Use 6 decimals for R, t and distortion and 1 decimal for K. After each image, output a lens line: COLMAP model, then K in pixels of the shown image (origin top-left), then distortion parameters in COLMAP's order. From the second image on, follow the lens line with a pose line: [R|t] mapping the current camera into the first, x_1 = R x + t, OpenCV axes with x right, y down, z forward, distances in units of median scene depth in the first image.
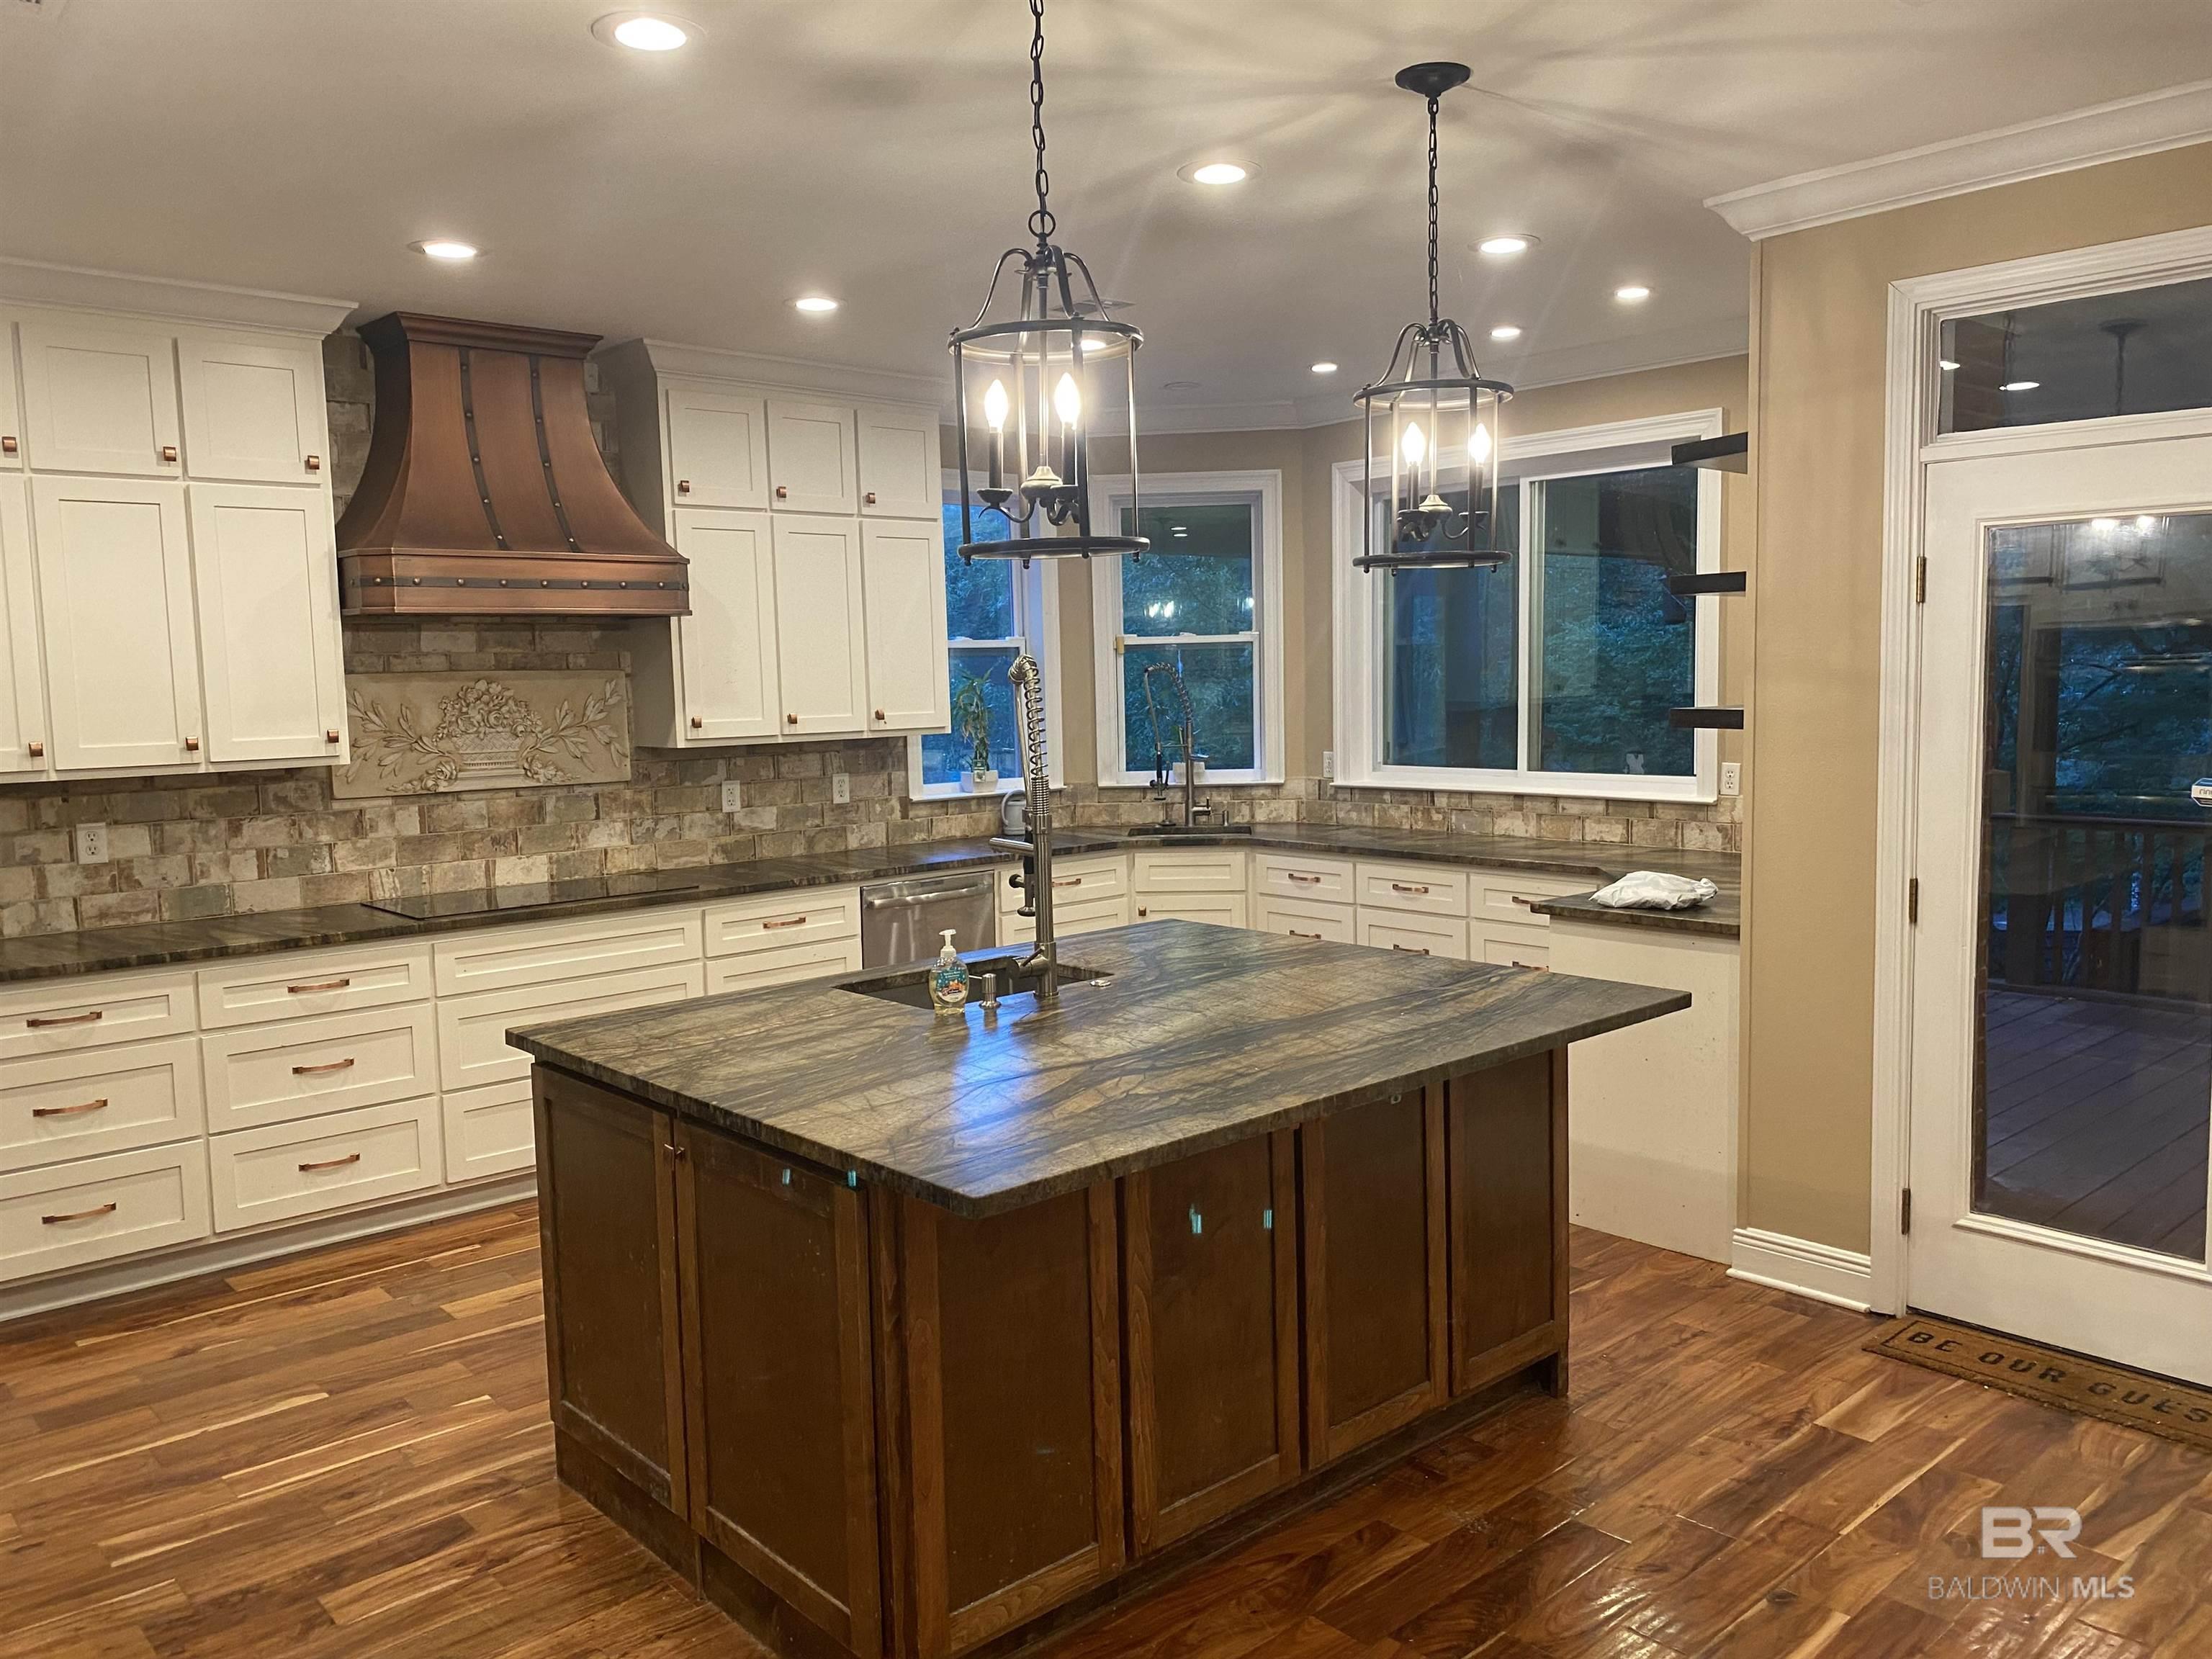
lens RADIAL K [[1658.1, 0, 1113.8], [0, 1658.1, 837.4], [0, 0, 1]] dist [0.047623, -0.049348]
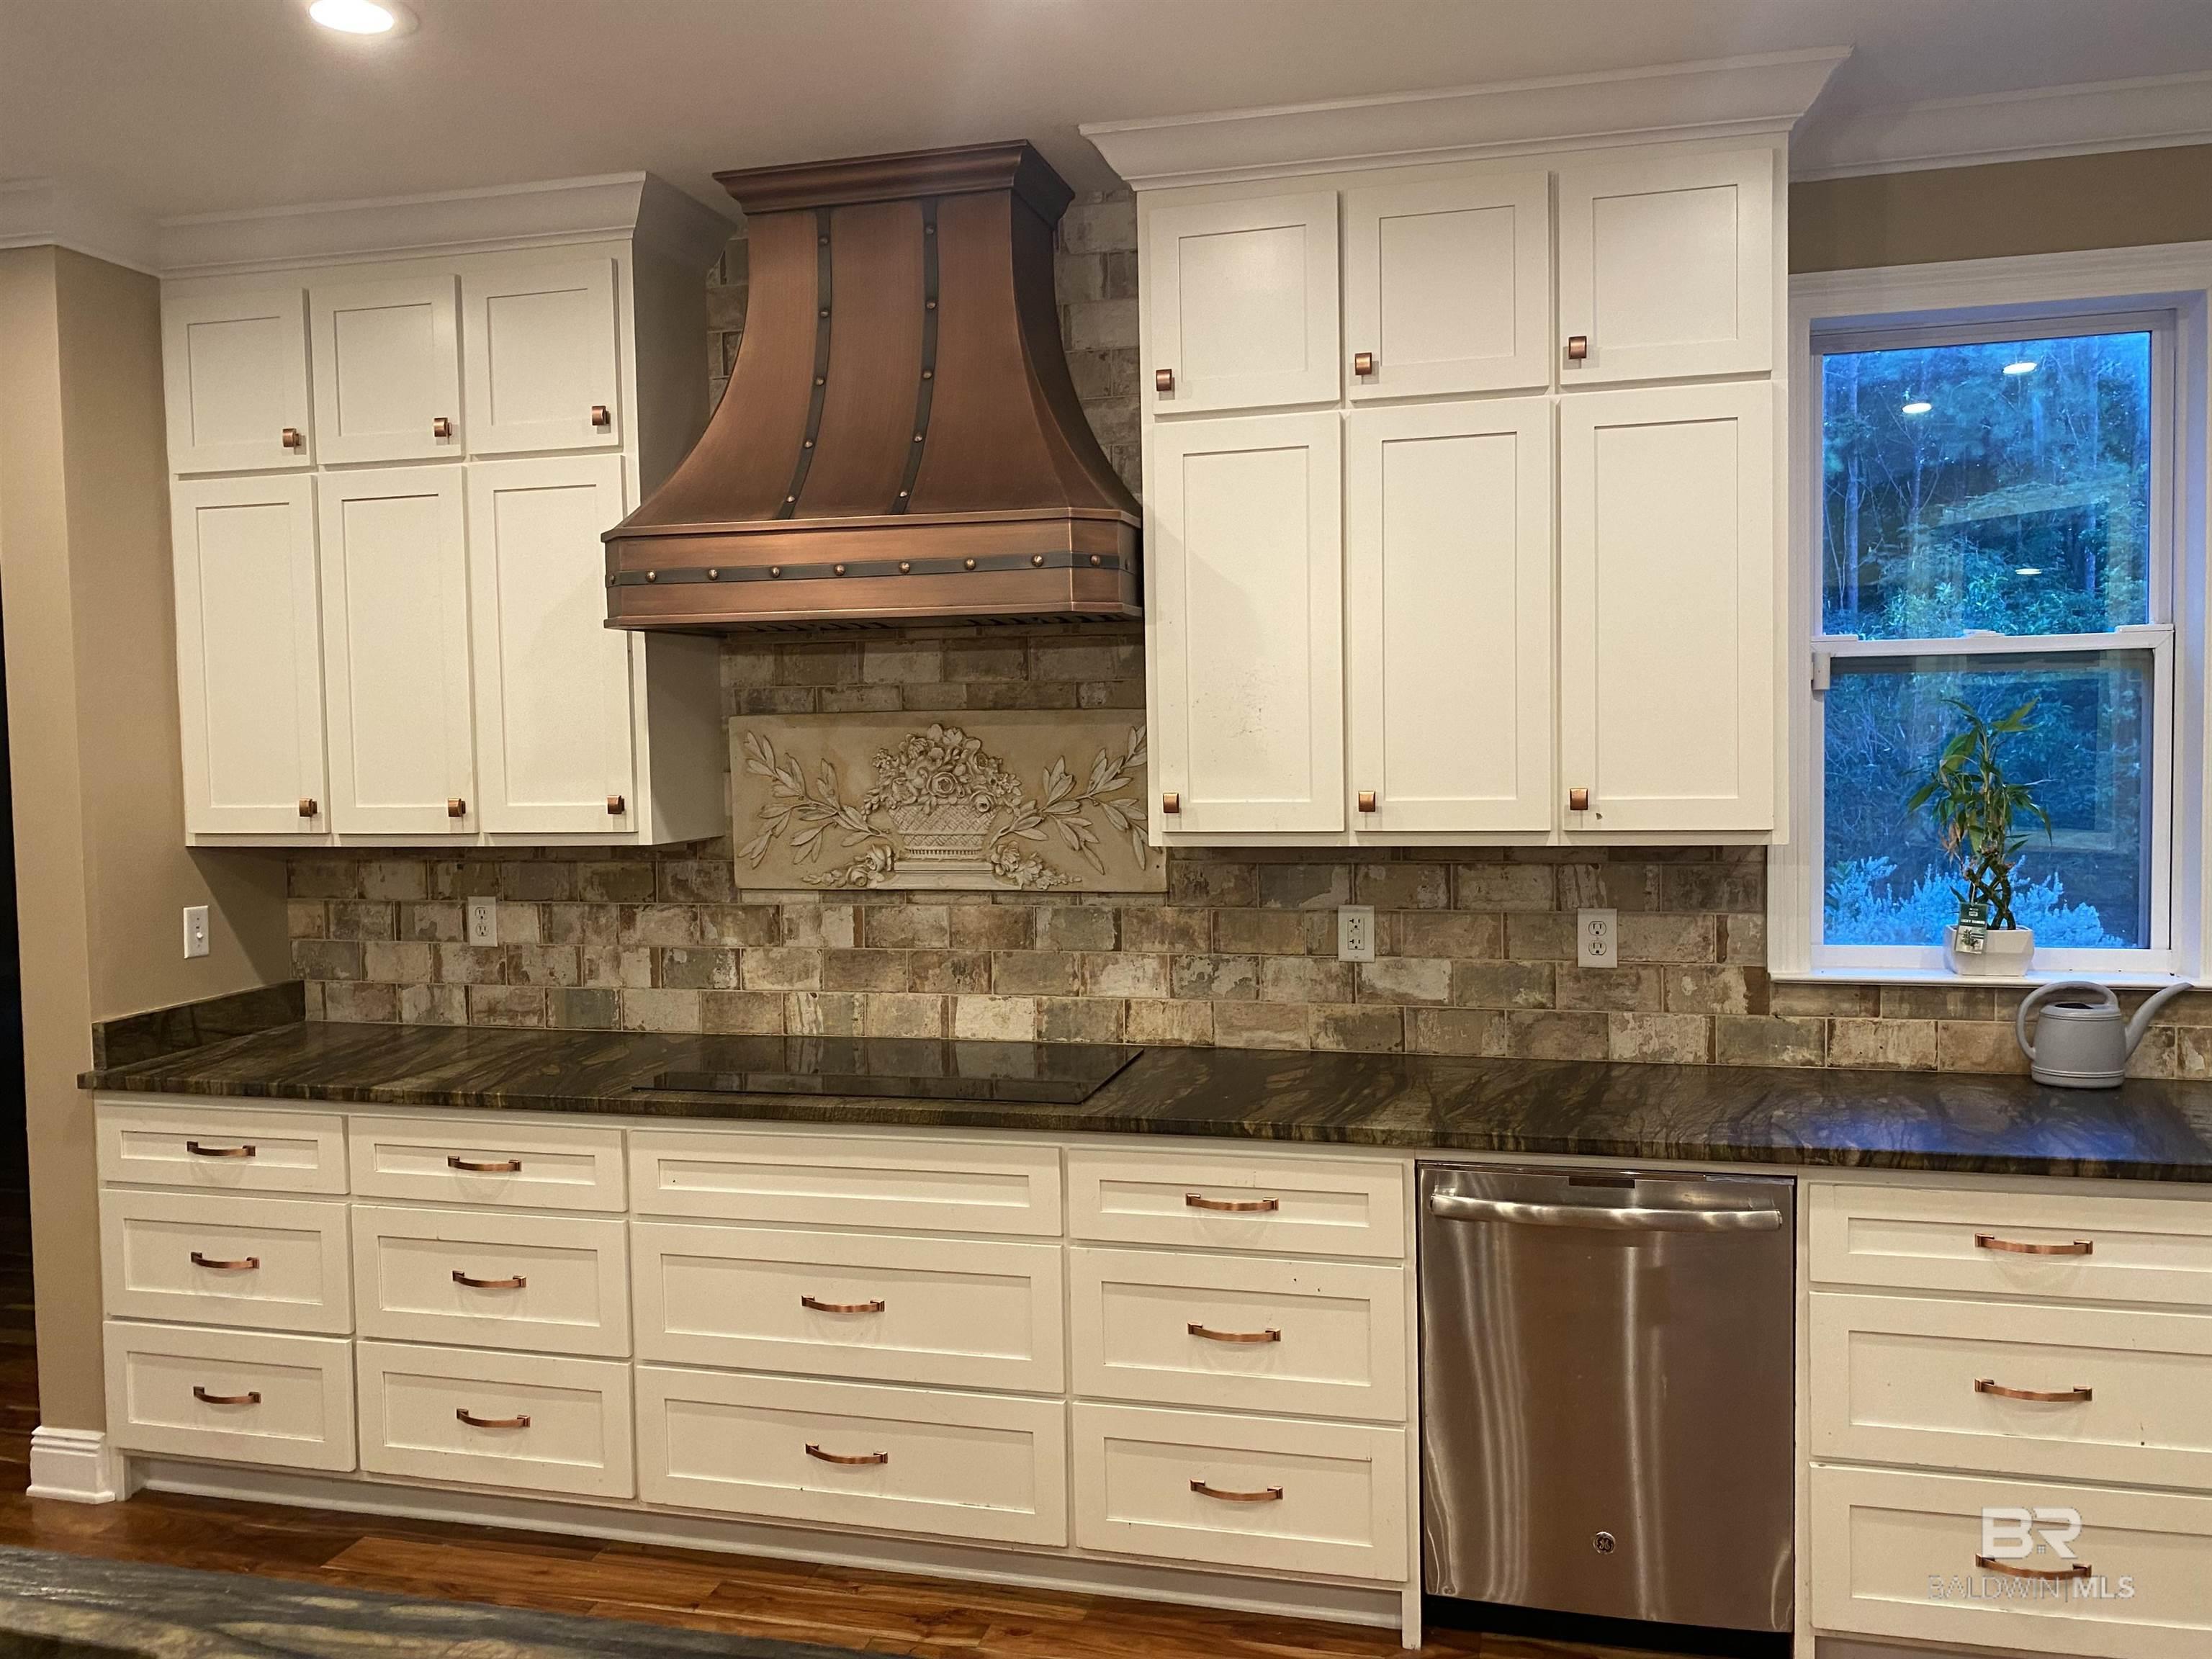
lens RADIAL K [[1658.1, 0, 1100.1], [0, 1658.1, 809.4], [0, 0, 1]] dist [0.047623, -0.049348]
pose [[0.558457, 0.052881, -0.827846, 0.200317], [-0.079351, 0.996795, 0.010144, -0.072639], [0.825729, 0.060025, 0.560864, 0.688331]]
